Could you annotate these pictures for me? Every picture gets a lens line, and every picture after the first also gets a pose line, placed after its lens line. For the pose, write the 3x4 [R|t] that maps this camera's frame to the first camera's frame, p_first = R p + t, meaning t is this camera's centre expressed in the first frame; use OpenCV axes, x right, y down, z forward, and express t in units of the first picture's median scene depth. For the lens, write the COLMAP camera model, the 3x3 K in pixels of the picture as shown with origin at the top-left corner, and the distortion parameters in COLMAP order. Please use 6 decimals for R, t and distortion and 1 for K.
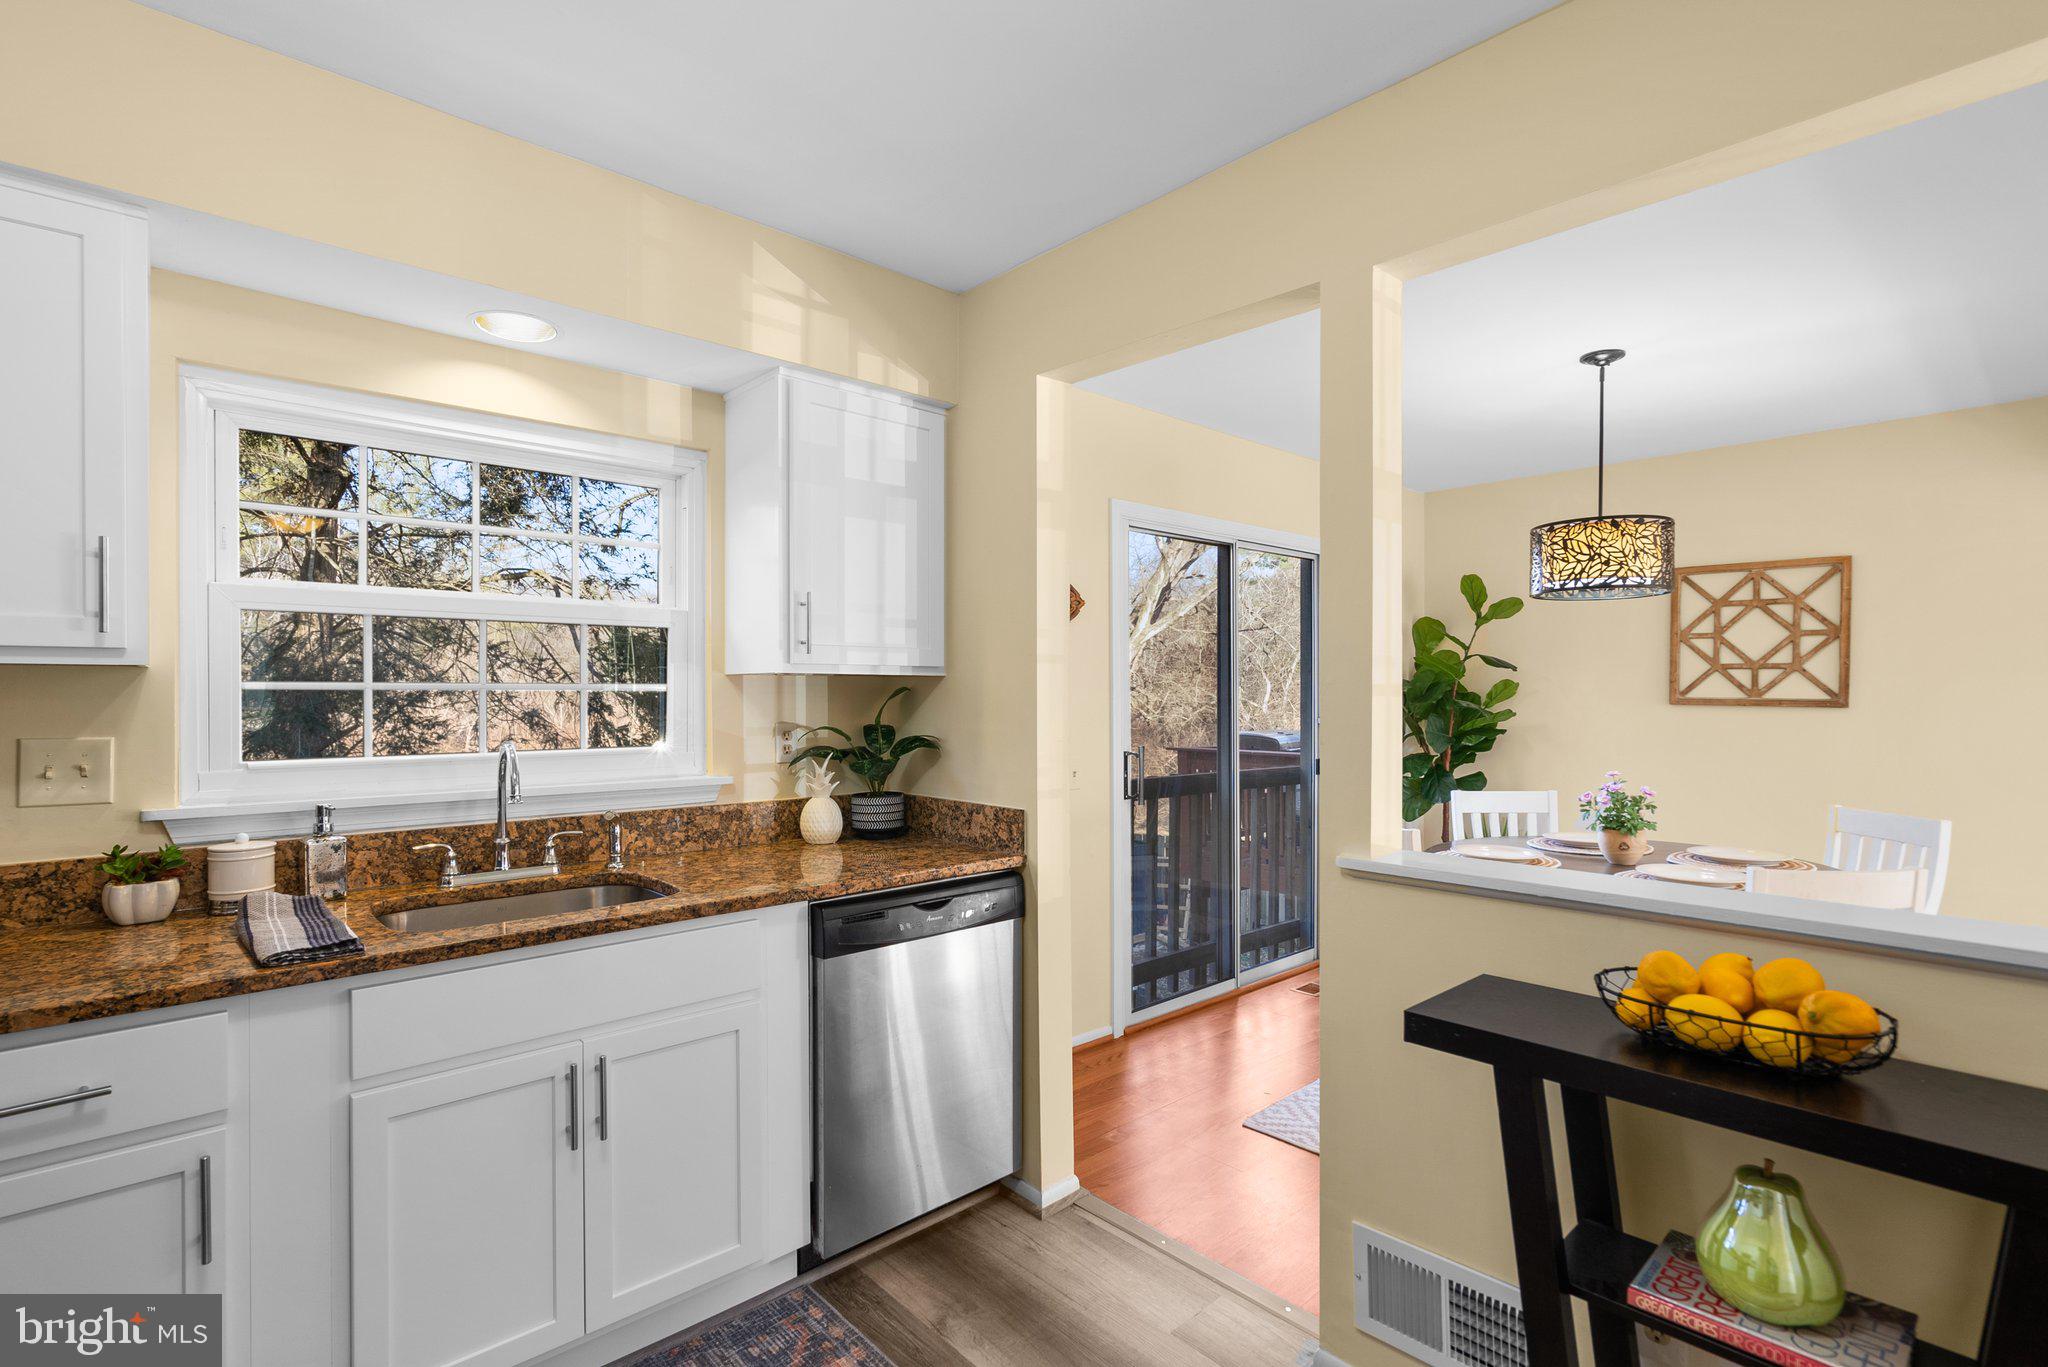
lens RADIAL K [[962.6, 0, 1013.8], [0, 962.6, 691.2], [0, 0, 1]] dist [0.000007, 0.000664]
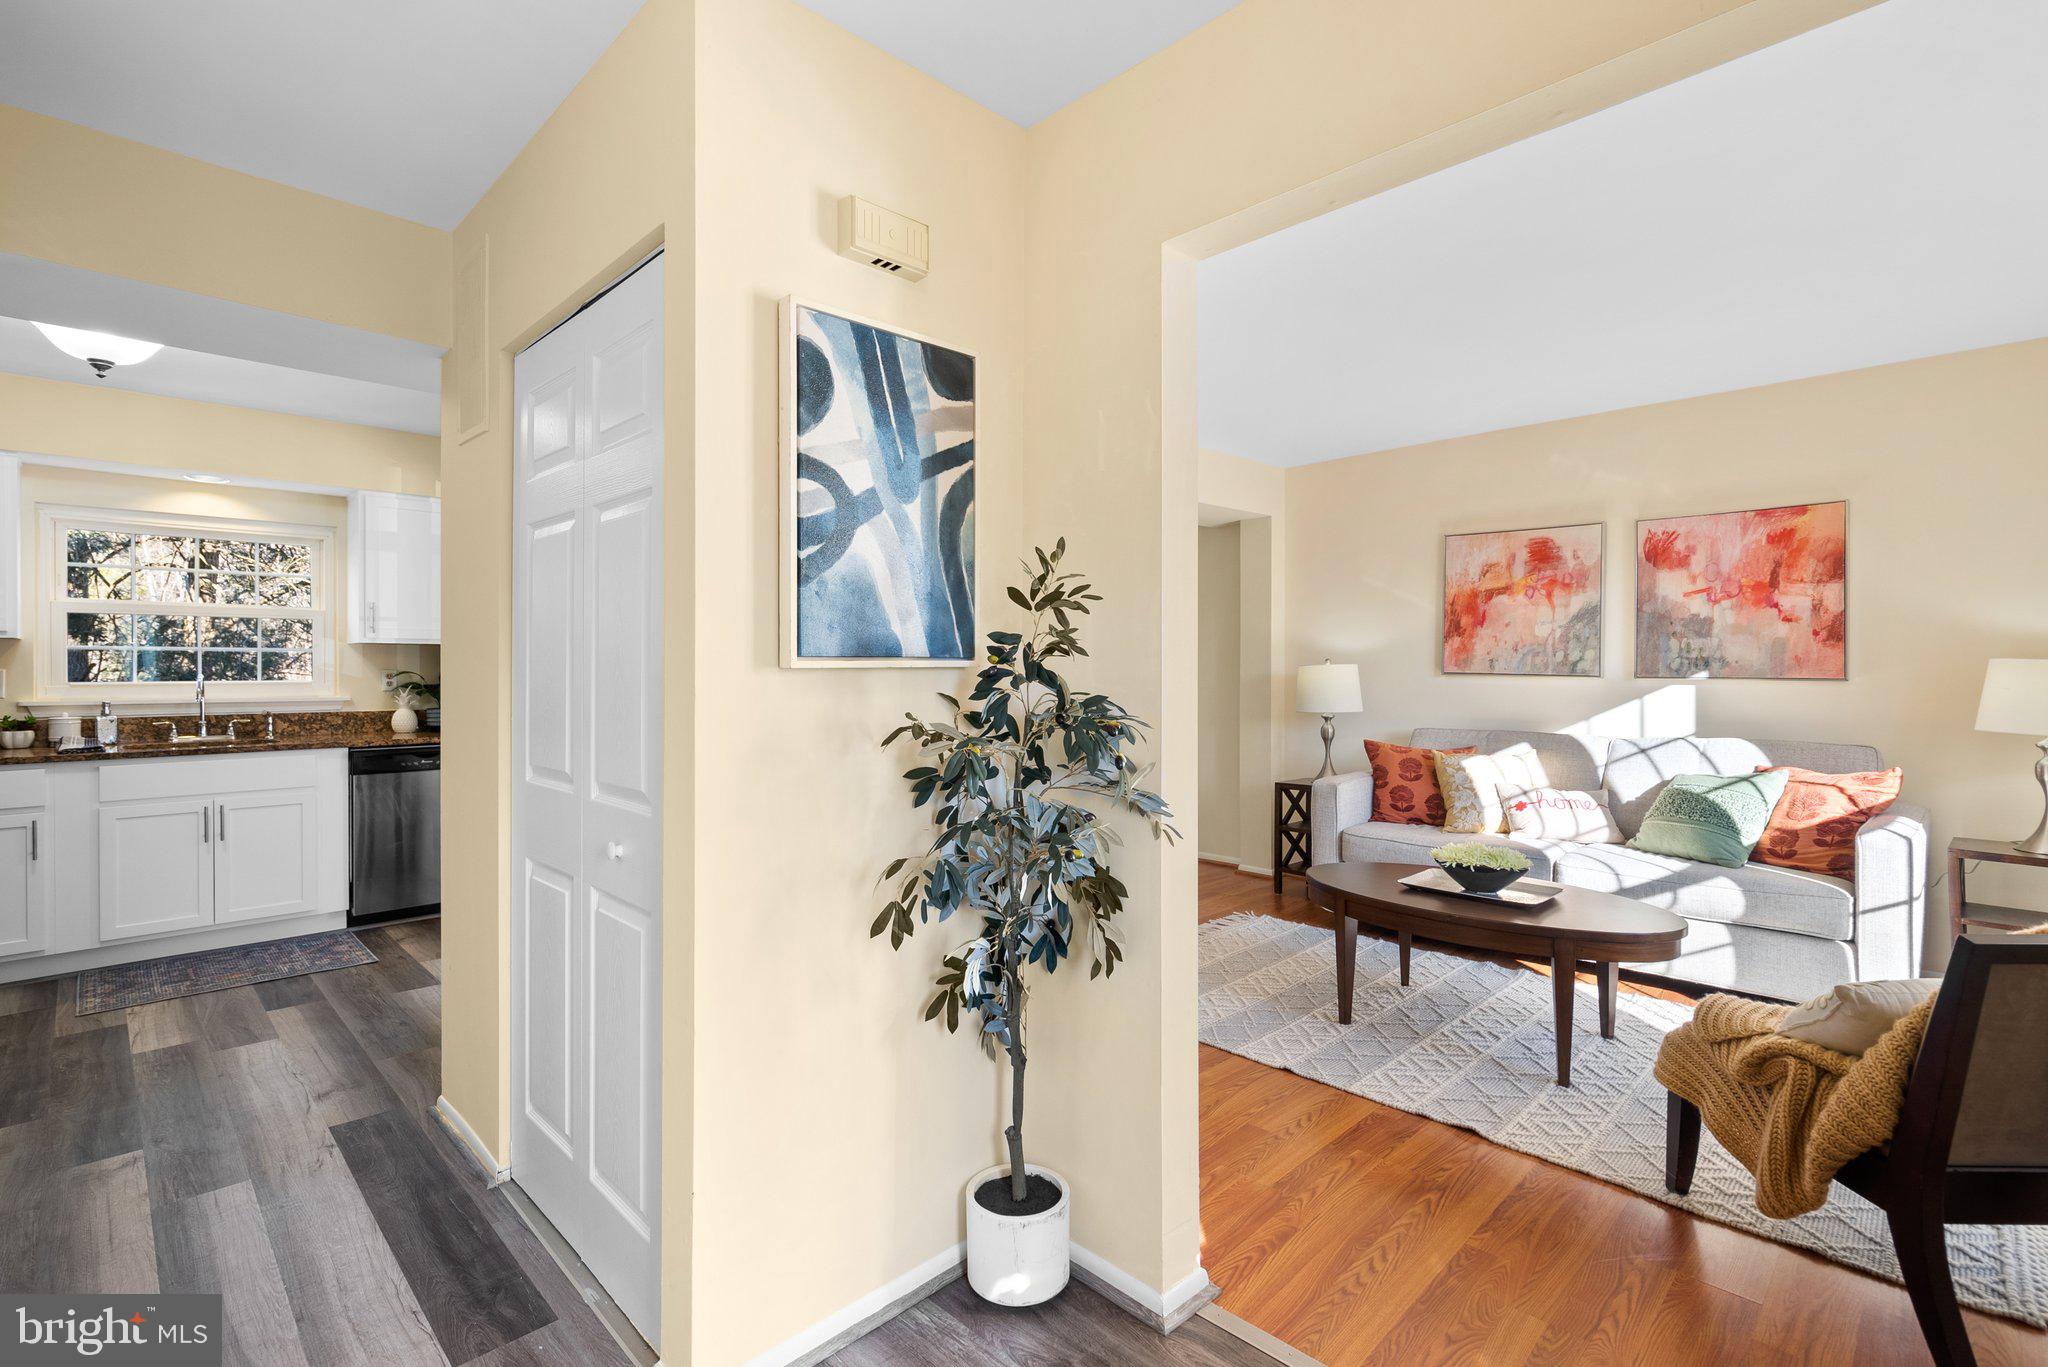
lens RADIAL K [[935.9, 0, 1016.8], [0, 935.9, 669.8], [0, 0, 1]] dist [0.001189, -0.000677]
pose [[0.999138, -0.001185, 0.041505, 0.868628], [0.001077, 0.999996, 0.002618, 0.027805], [-0.041508, -0.002571, 0.999135, -0.835677]]
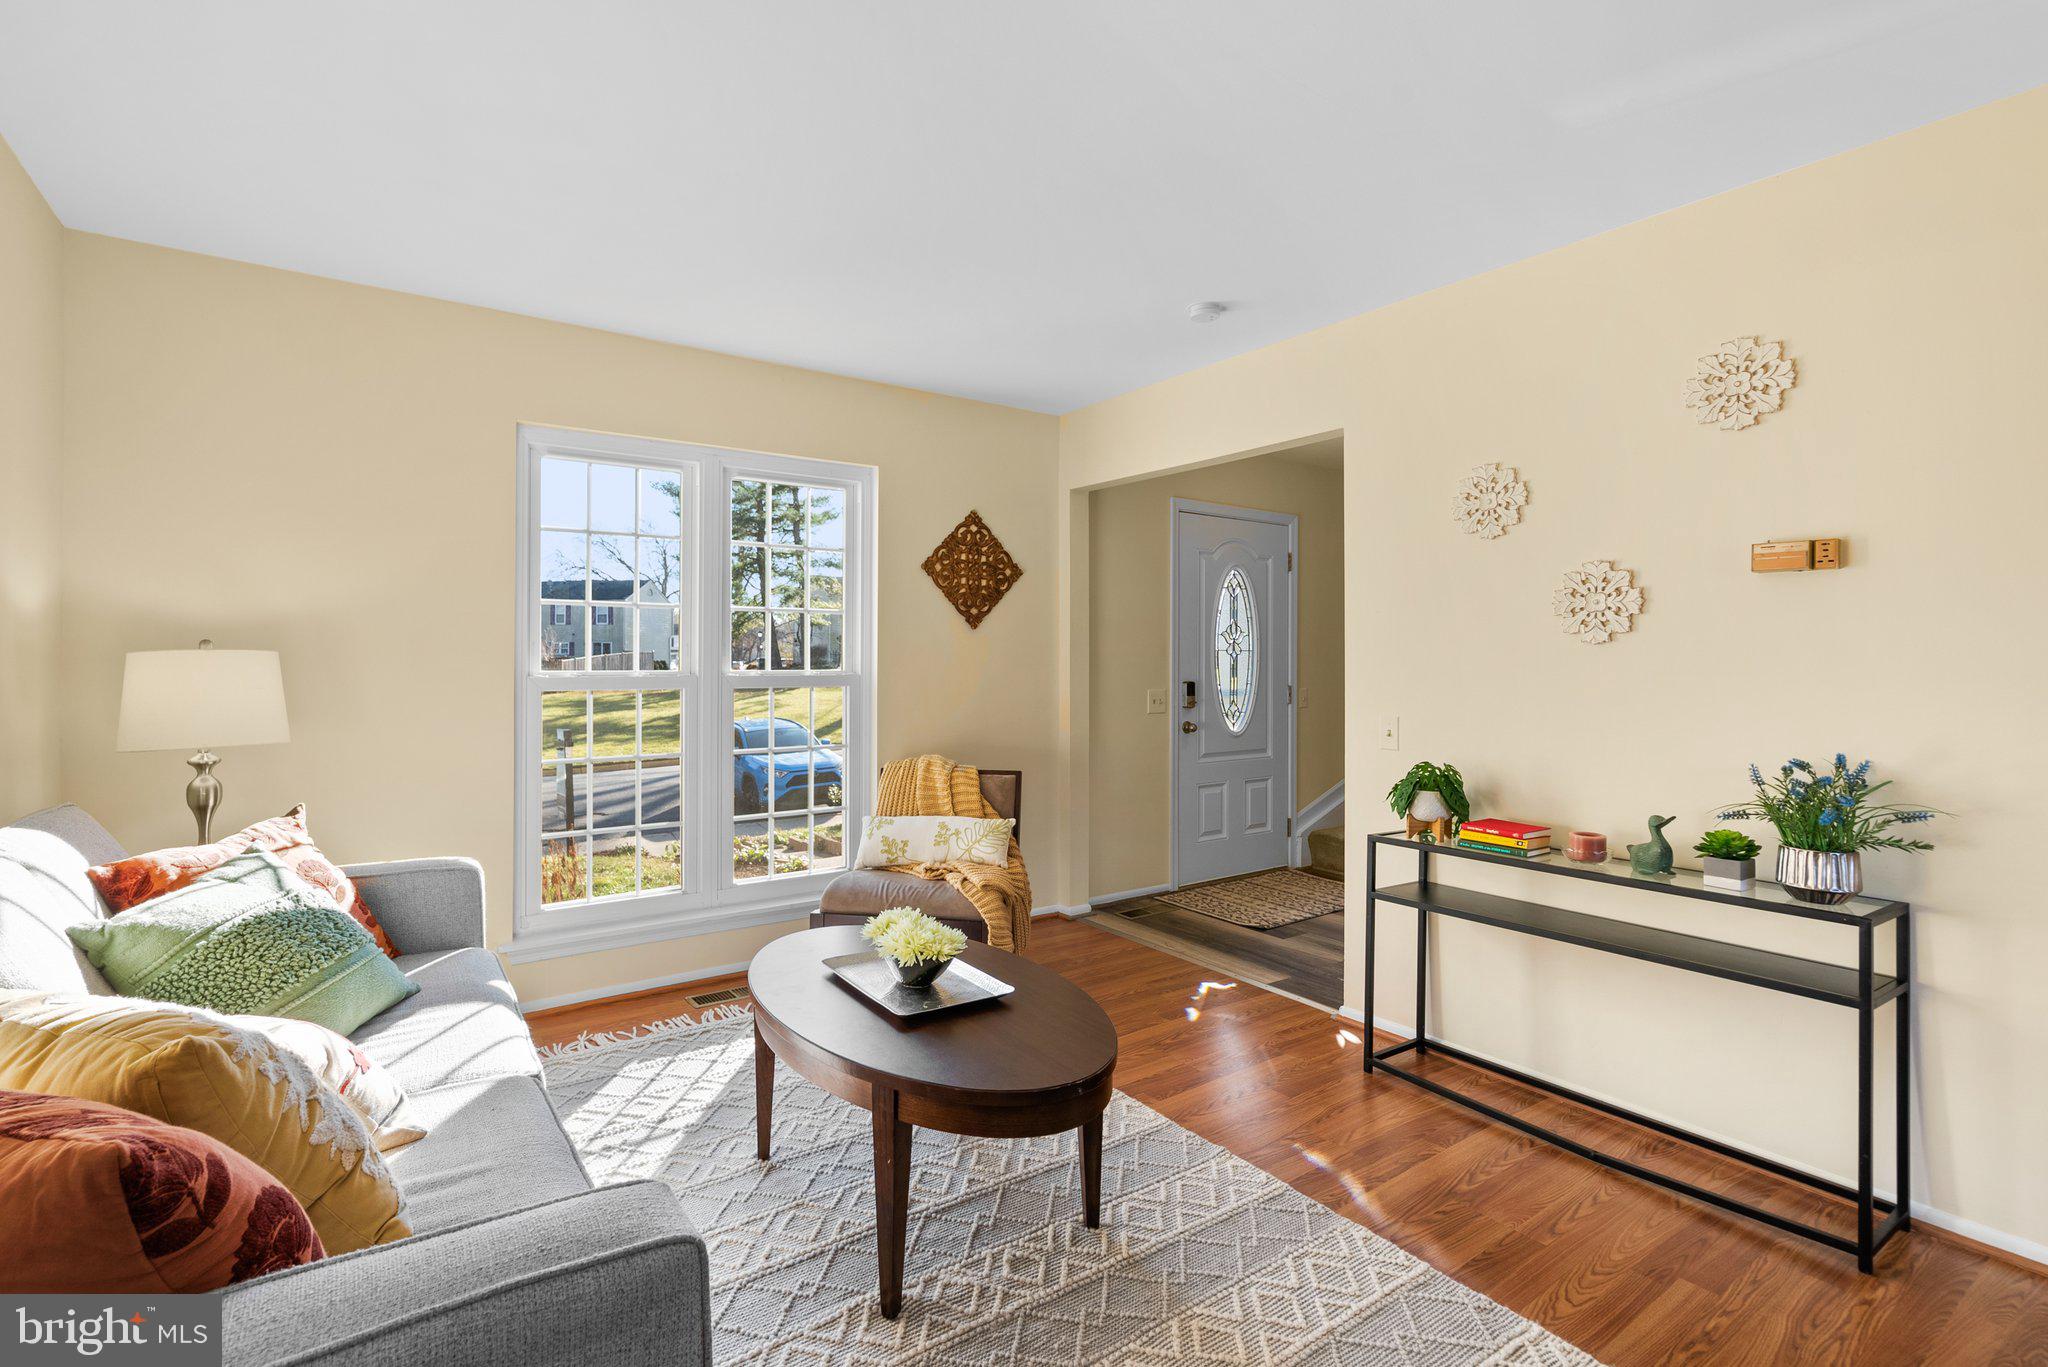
lens RADIAL K [[956.4, 0, 1024.7], [0, 956.4, 652.4], [0, 0, 1]] dist [-0.008993, -0.000246]
pose [[-0.993458, 0.000032, 0.114201, 1.277323], [-0.000826, 0.999972, -0.007466, 0.027513], [-0.114198, -0.007512, -0.993430, 1.004352]]
